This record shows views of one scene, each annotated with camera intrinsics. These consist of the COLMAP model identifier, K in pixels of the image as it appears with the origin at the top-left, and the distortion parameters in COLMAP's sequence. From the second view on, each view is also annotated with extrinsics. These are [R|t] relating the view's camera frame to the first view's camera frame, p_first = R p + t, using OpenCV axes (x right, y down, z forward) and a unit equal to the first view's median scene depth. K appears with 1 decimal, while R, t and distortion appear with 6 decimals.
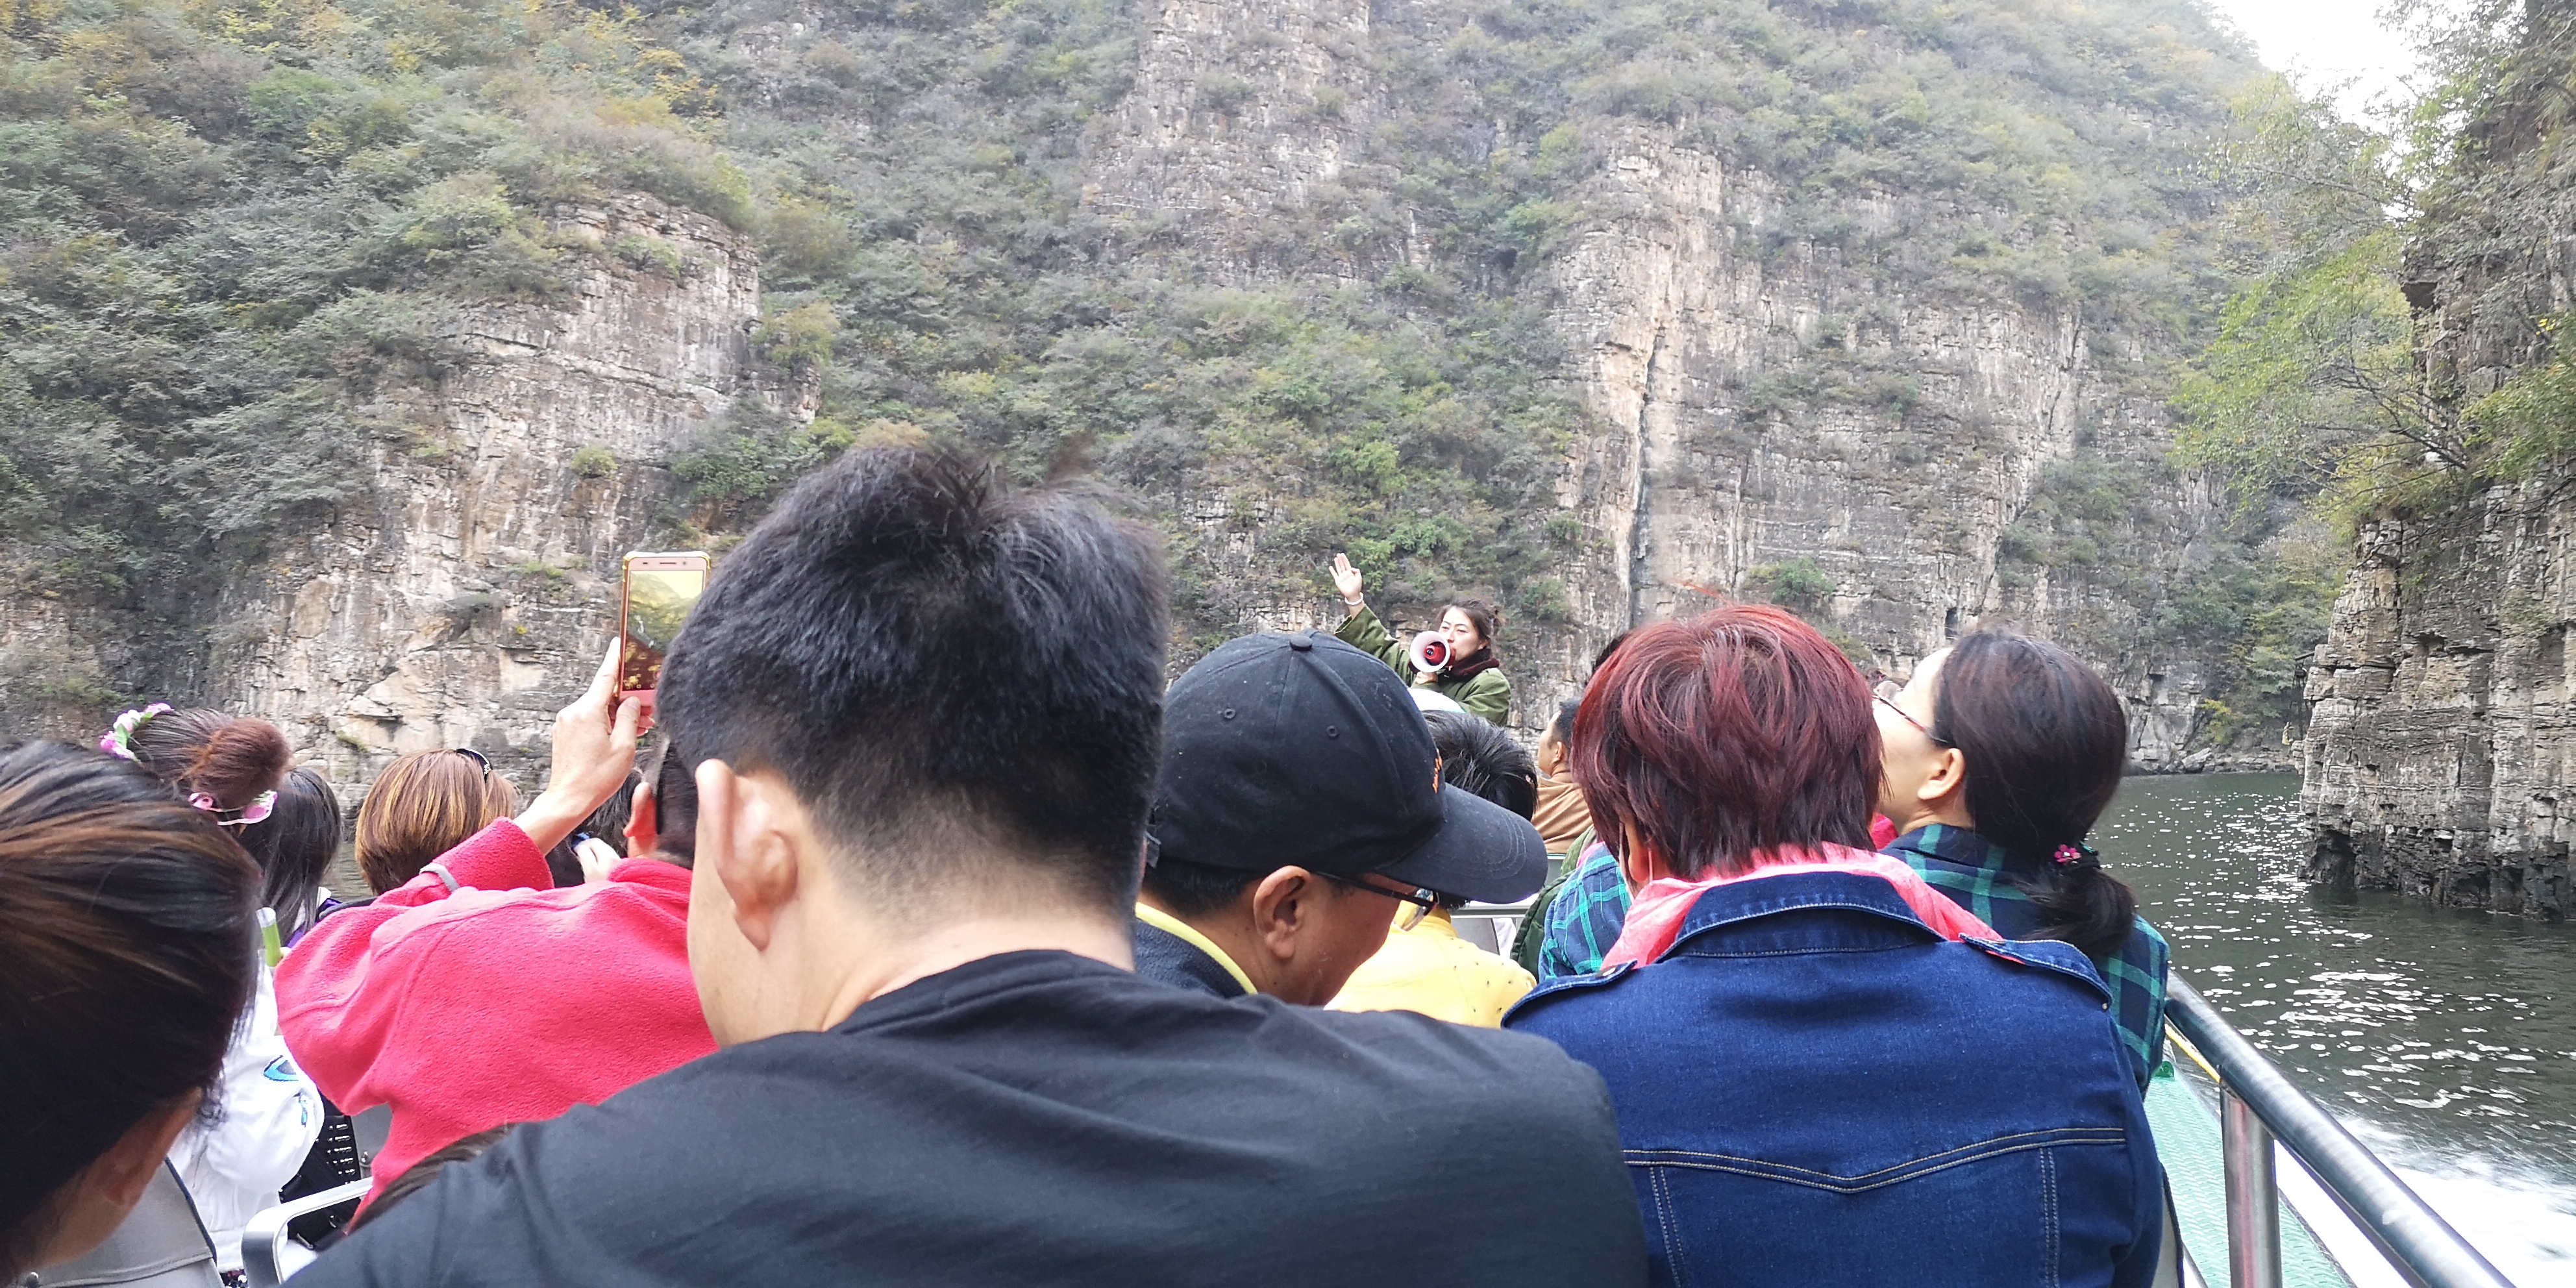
lens RADIAL K [[1962.4, 0, 1245.0], [0, 1962.4, 654.4], [0, 0, 1]] dist [0.037038, -0.070331]
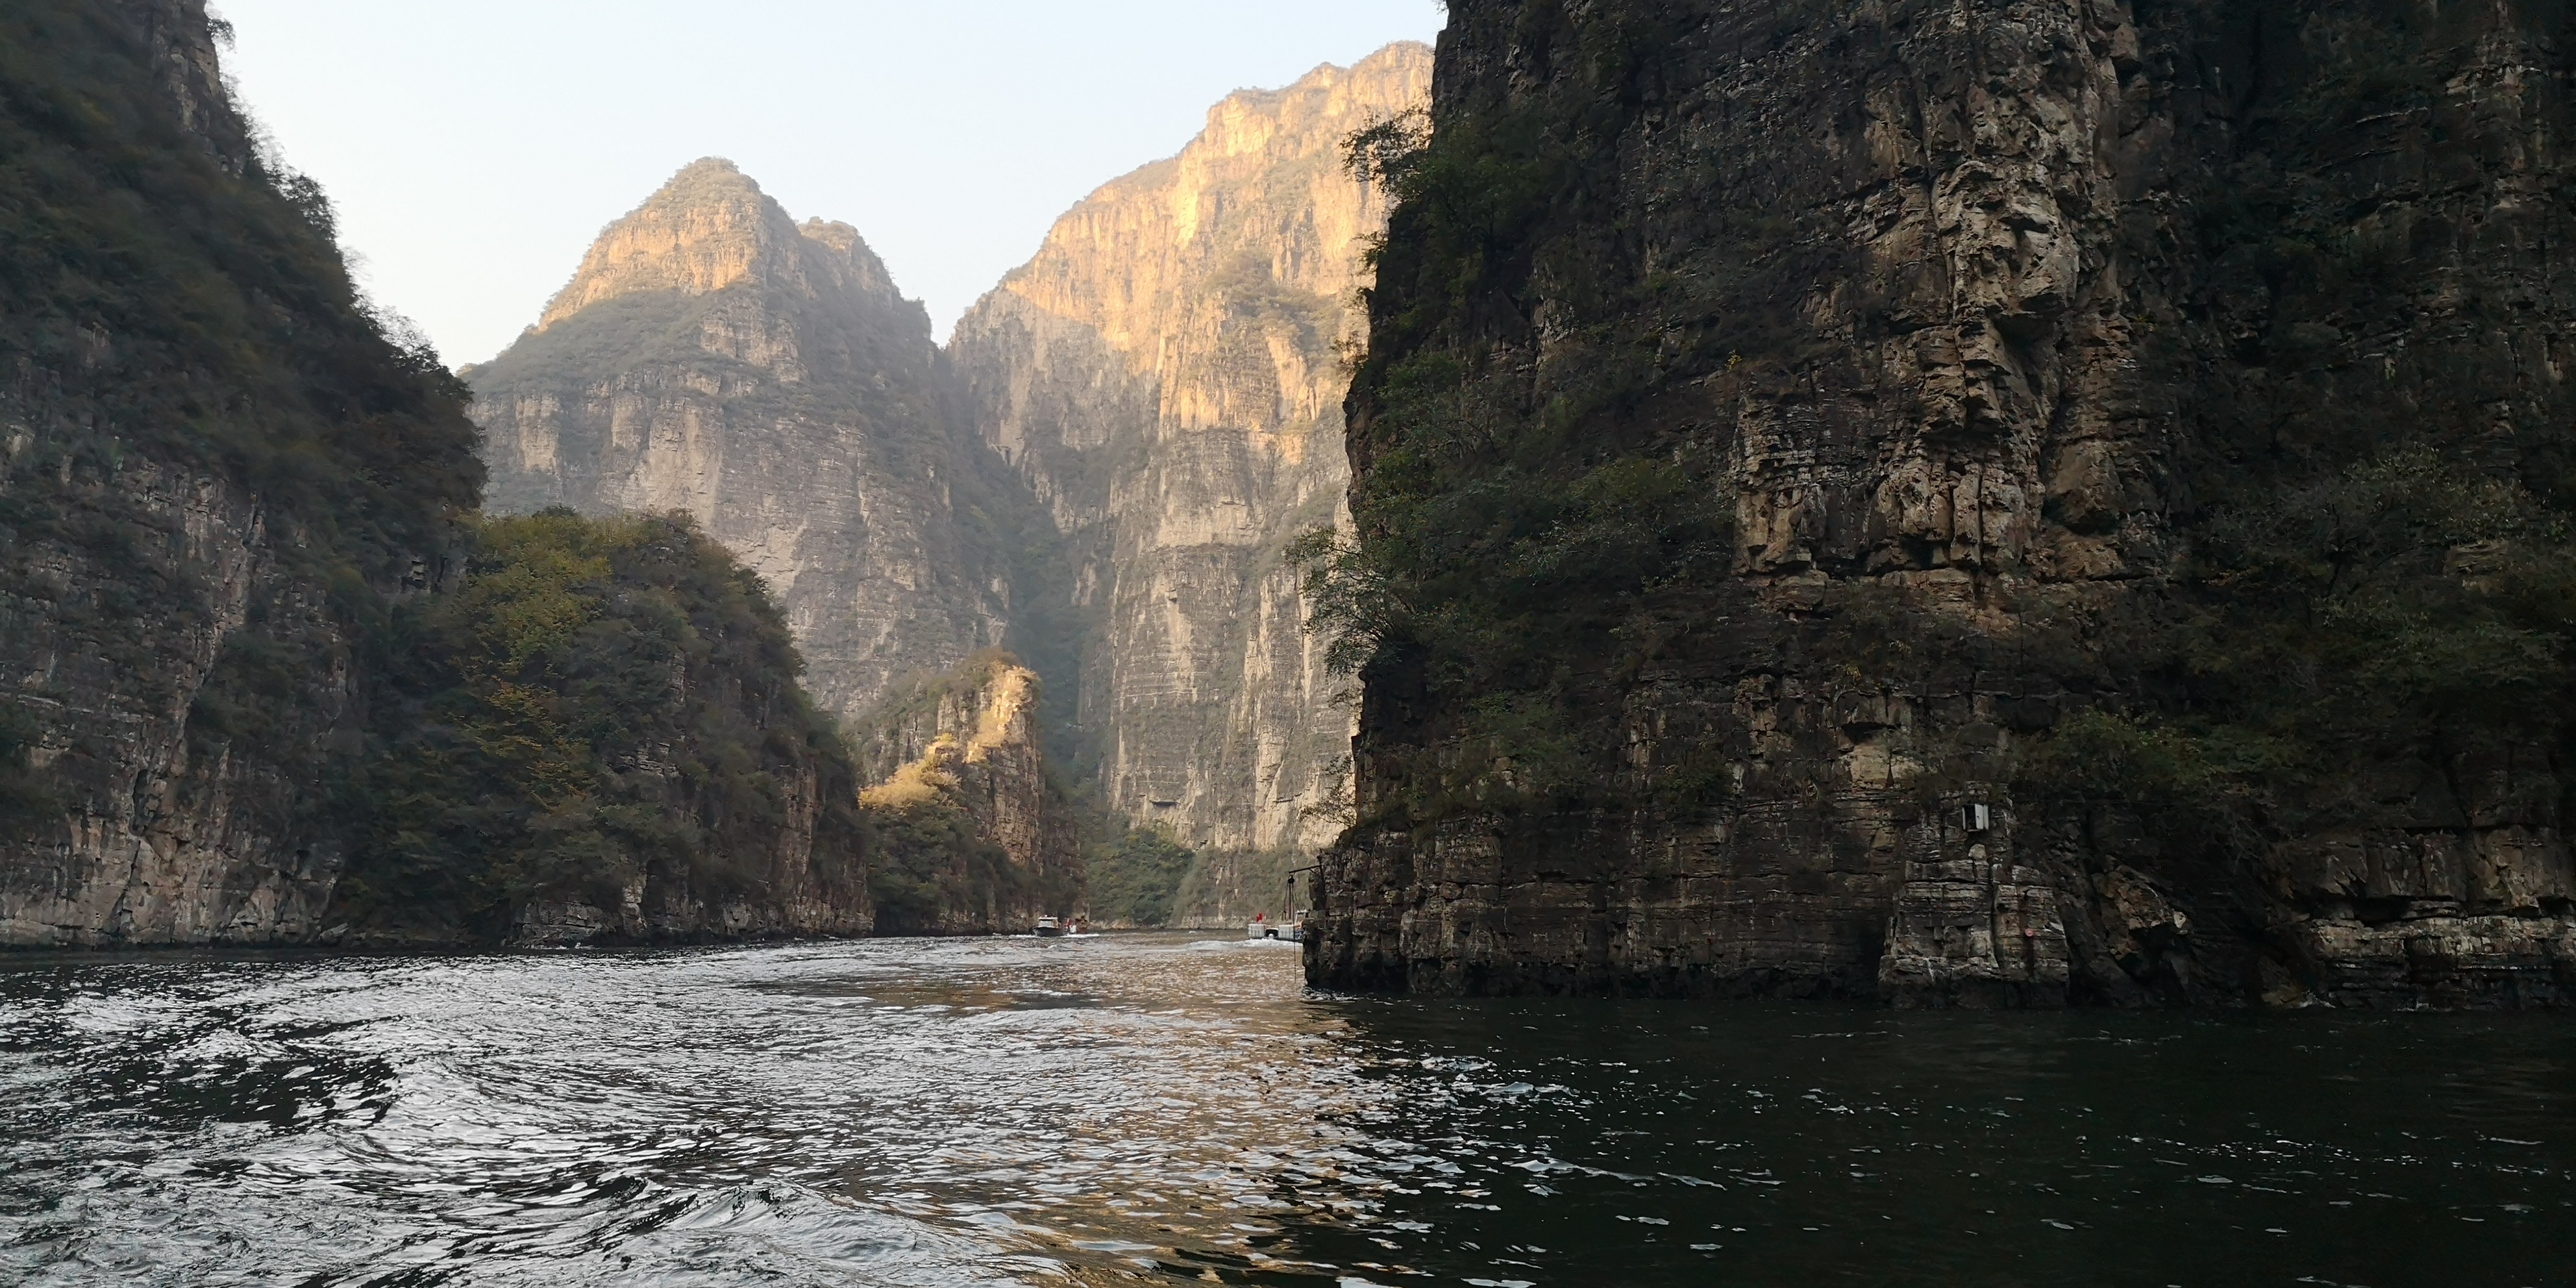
lens RADIAL K [[1962.4, 0, 1245.0], [0, 1962.4, 654.4], [0, 0, 1]] dist [0.037038, -0.070331]
pose [[0.516711, 0.142371, 0.844239, -0.177216], [-0.066335, 0.989770, -0.126313, 0.006257], [-0.853586, 0.009264, 0.520869, 0.036531]]
